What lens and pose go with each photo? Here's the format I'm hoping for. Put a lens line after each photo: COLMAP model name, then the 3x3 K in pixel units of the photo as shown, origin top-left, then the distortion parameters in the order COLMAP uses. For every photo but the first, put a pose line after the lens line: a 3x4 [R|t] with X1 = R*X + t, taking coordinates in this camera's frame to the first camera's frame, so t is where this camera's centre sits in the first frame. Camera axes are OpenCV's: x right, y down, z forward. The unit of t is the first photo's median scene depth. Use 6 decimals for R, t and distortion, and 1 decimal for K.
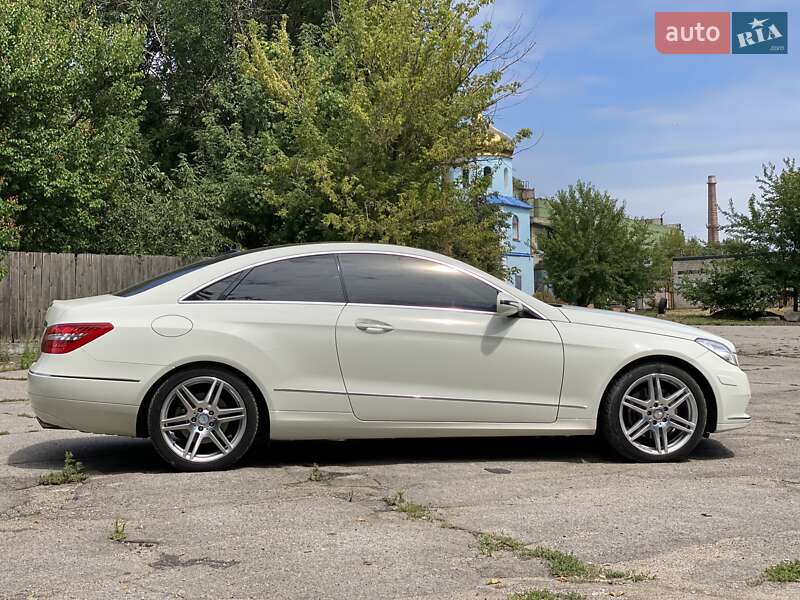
lens RADIAL K [[1158.4, 0, 400.0], [0, 1158.4, 300.0], [0, 0, 1]] dist [0.114807, -0.092915]
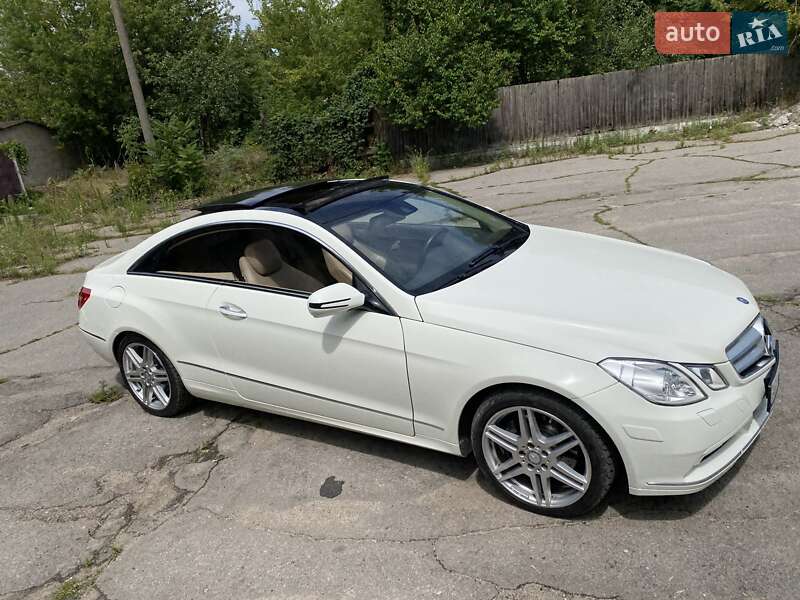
lens RADIAL K [[608.8, 0, 400.0], [0, 608.8, 300.0], [0, 0, 1]] dist [-0.002993, -0.005620]
pose [[0.751631, 0.104351, -0.651277, 0.394055], [0.130764, 0.944232, 0.302203, -0.116292], [0.646491, -0.312309, 0.696069, 0.723180]]
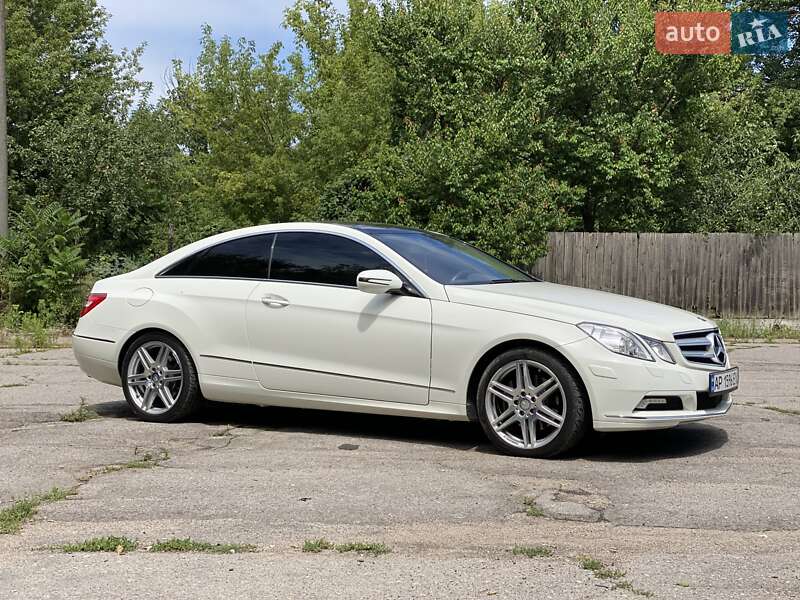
lens RADIAL K [[1158.4, 0, 400.0], [0, 1158.4, 300.0], [0, 0, 1]] dist [0.114807, -0.092915]
pose [[0.769633, 0.018563, -0.638216, 0.726117], [-0.006826, 0.999759, 0.020847, -0.001396], [0.638450, -0.011688, 0.769575, 0.245059]]
